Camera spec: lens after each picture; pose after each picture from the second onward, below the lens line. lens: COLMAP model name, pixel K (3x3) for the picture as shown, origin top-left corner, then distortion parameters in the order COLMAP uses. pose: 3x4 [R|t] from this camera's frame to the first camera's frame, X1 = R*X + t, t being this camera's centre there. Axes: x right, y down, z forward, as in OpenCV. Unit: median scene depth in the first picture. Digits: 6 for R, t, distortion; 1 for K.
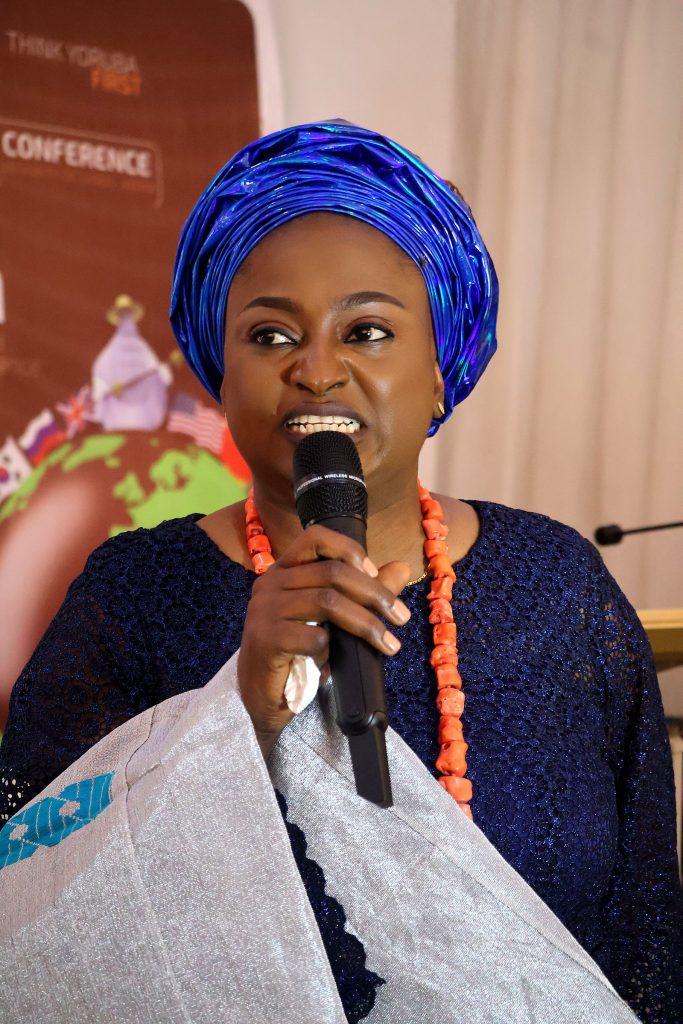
lens RADIAL K [[2530.0, 0, 341.6], [0, 2530.0, 494.4], [0, 0, 1]] dist [0.288281, 0.418531]
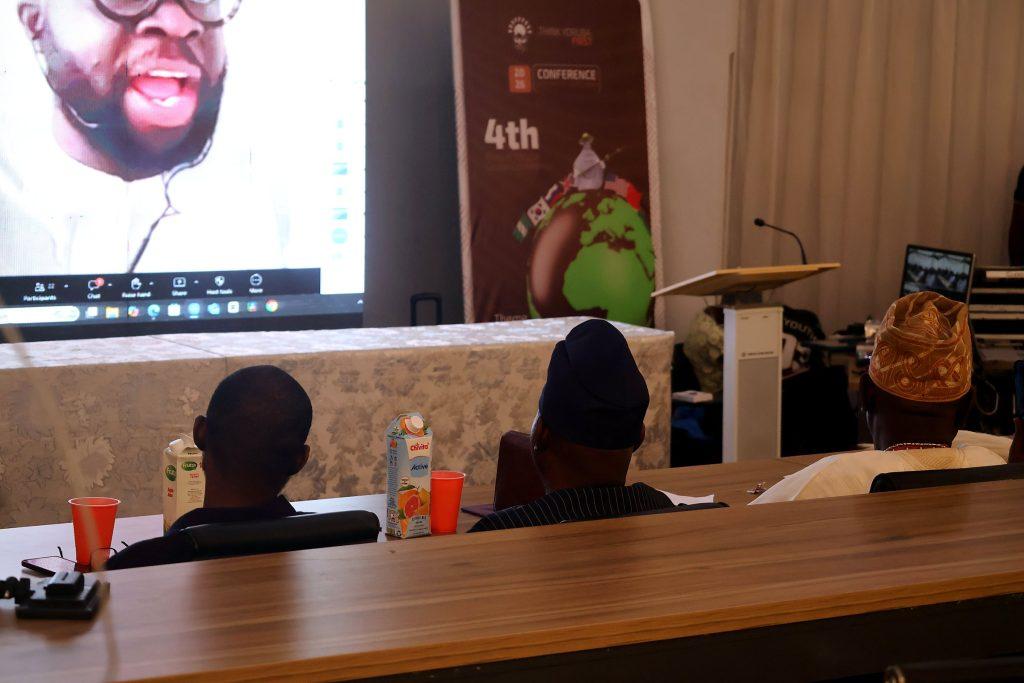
lens RADIAL K [[2530.0, 0, 512.1], [0, 2530.0, 359.4], [0, 0, 1]] dist [0.288281, 0.418531]
pose [[0.996766, -0.007001, -0.080049, 0.033686], [0.014264, 0.995792, 0.090525, -0.083578], [0.079079, -0.091374, 0.992672, -1.375953]]
